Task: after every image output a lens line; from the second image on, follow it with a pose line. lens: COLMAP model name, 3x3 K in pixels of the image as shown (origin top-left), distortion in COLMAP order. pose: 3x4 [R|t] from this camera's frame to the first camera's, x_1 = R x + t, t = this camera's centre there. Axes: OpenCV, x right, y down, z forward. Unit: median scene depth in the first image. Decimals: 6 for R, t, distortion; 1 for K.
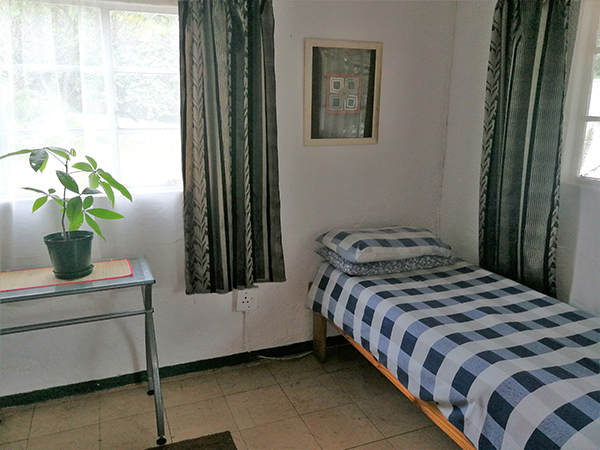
lens RADIAL K [[469.1, 0, 300.0], [0, 469.1, 225.0], [0, 0, 1]] dist [0.042344, -0.002318]
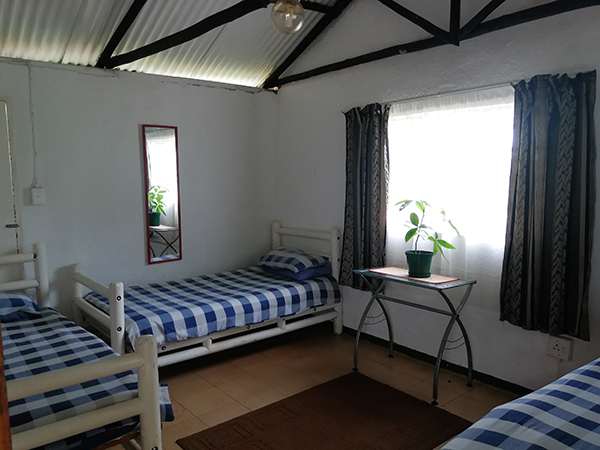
lens RADIAL K [[469.1, 0, 300.0], [0, 469.1, 225.0], [0, 0, 1]] dist [0.042344, -0.002318]
pose [[0.322417, 0.093338, -0.941985, 0.836433], [-0.205004, 0.978395, 0.026778, -0.029342], [0.924132, 0.184477, 0.334586, 0.037733]]
